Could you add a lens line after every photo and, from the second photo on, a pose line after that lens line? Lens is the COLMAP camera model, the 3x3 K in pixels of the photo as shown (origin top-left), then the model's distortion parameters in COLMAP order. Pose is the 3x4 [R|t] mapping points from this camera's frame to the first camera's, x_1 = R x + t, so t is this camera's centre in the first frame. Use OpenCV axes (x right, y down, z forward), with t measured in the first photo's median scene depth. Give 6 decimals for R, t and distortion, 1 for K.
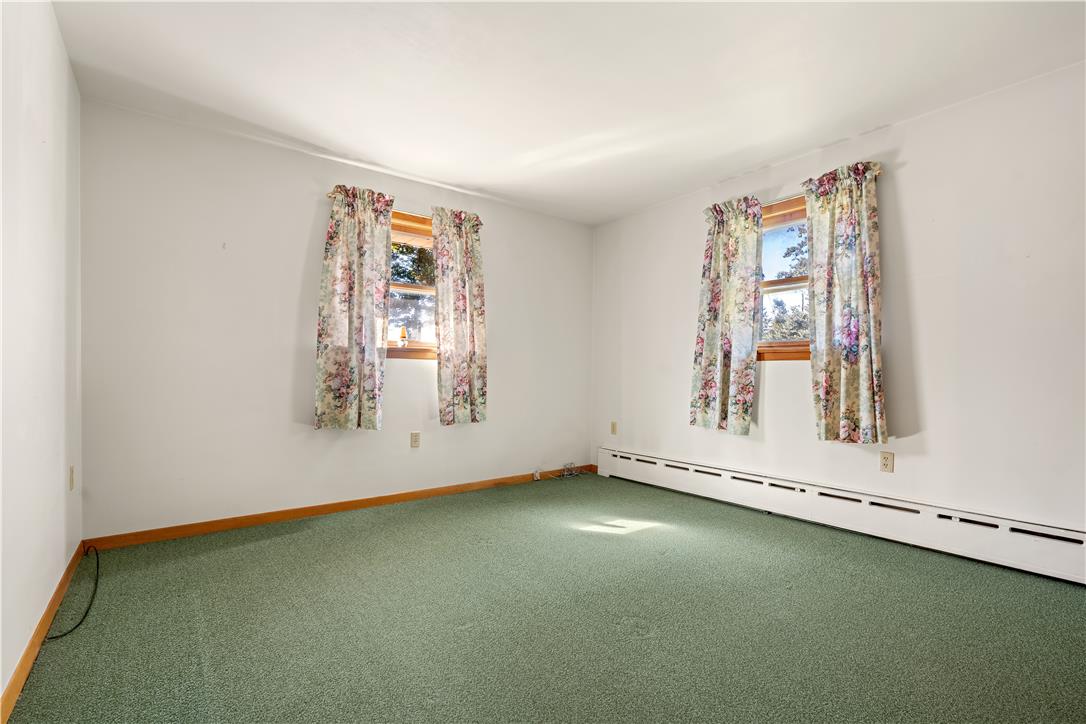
lens RADIAL K [[493.4, 0, 552.2], [0, 493.4, 382.8], [0, 0, 1]] dist [-0.013968, 0.002402]
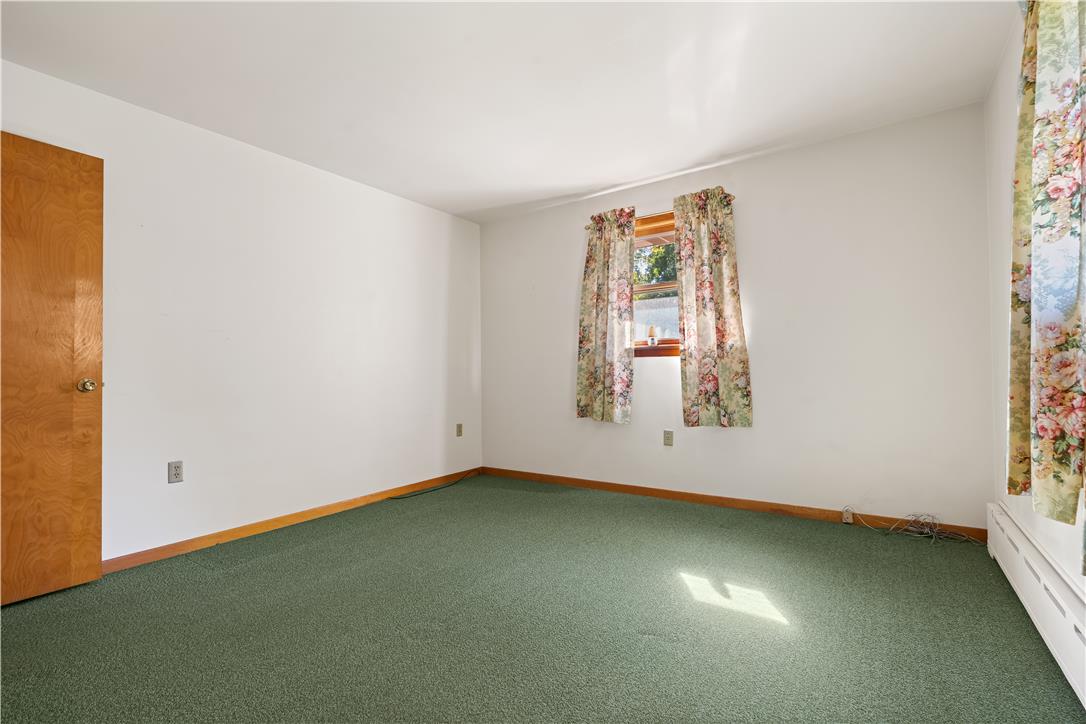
lens RADIAL K [[493.4, 0, 542.1], [0, 493.4, 364.7], [0, 0, 1]] dist [-0.013968, 0.002402]
pose [[0.288800, -0.025577, -0.957048, 0.639938], [0.000407, 0.999646, -0.026593, -0.005587], [0.957389, 0.007290, 0.288709, 0.501861]]
